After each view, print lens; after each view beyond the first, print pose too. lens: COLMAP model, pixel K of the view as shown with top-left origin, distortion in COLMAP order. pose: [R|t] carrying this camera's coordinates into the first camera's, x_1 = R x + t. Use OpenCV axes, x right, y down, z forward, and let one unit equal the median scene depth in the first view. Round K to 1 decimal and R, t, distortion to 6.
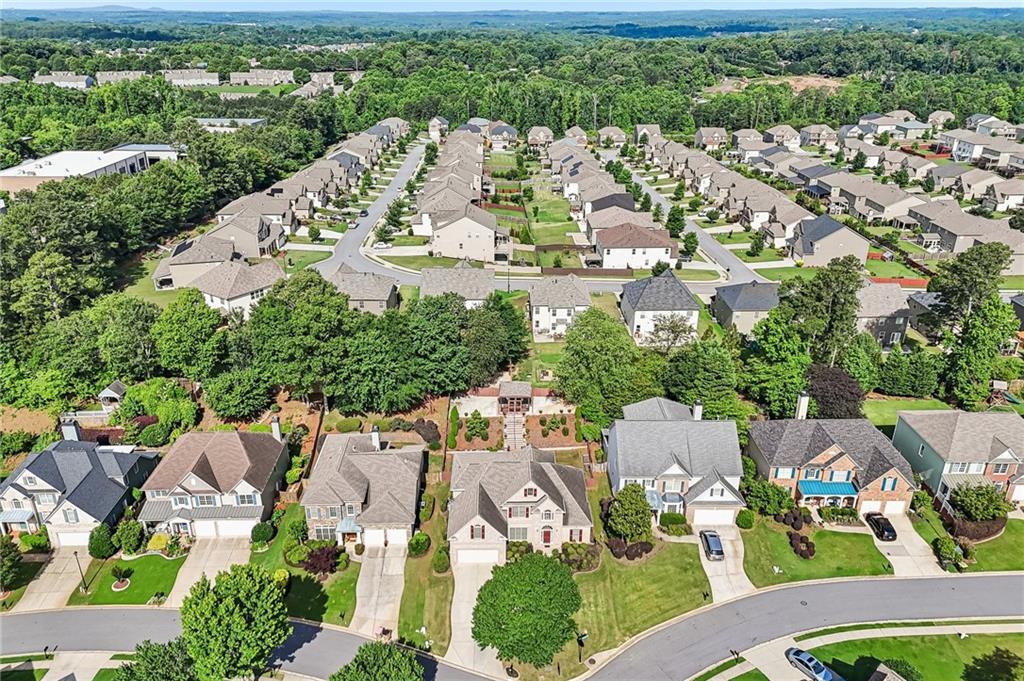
lens RADIAL K [[735.1, 0, 512.0], [0, 735.1, 340.5], [0, 0, 1]] dist [0.083793, -0.097867]
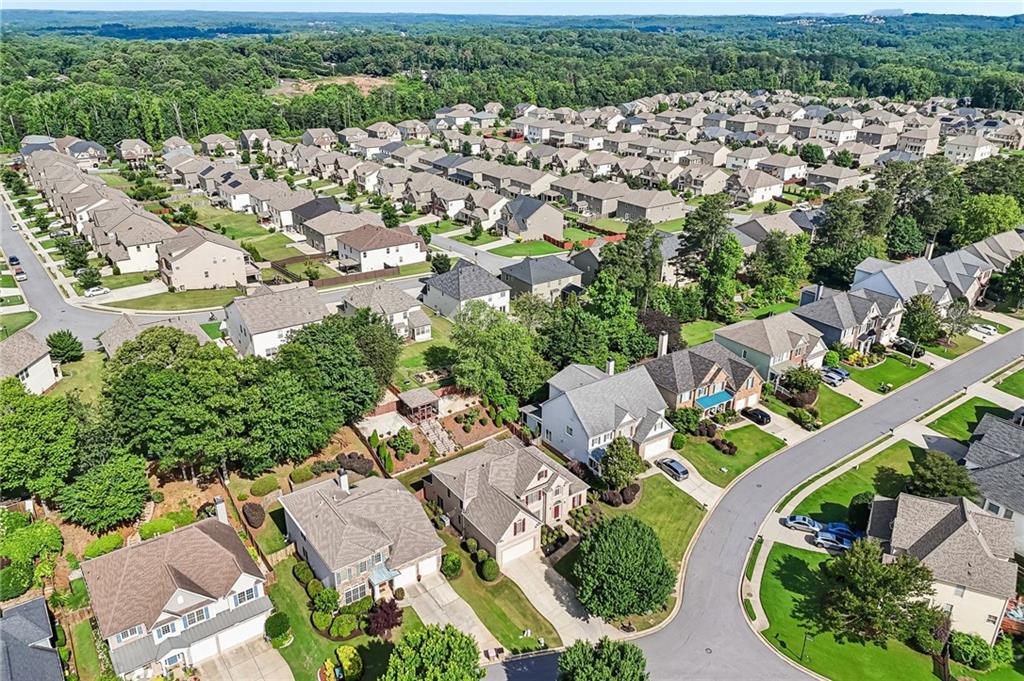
lens RADIAL K [[735.1, 0, 512.0], [0, 735.1, 340.5], [0, 0, 1]] dist [0.083793, -0.097867]
pose [[0.824990, -0.220912, 0.520182, -0.392262], [0.221921, 0.973135, 0.061314, -0.039995], [-0.519753, 0.064856, 0.851851, 0.094350]]
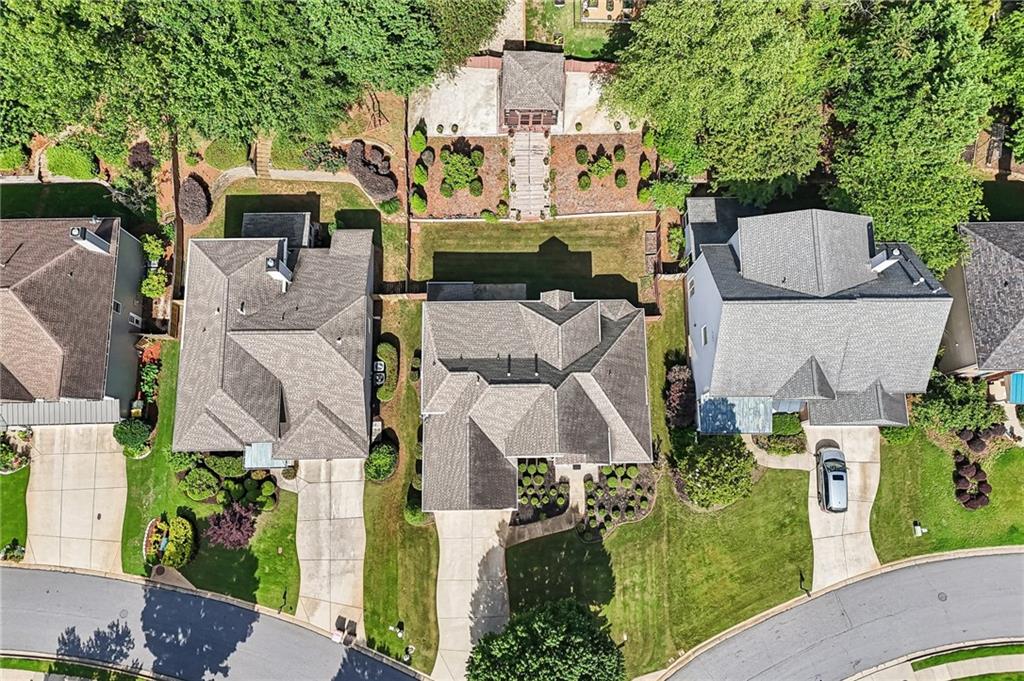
lens RADIAL K [[735.1, 0, 512.0], [0, 735.1, 340.5], [0, 0, 1]] dist [0.083793, -0.097867]
pose [[0.999962, 0.007762, 0.003994, -0.010597], [-0.007805, 0.590066, 0.807317, -0.247723], [0.003909, -0.807318, 0.590104, 0.554767]]
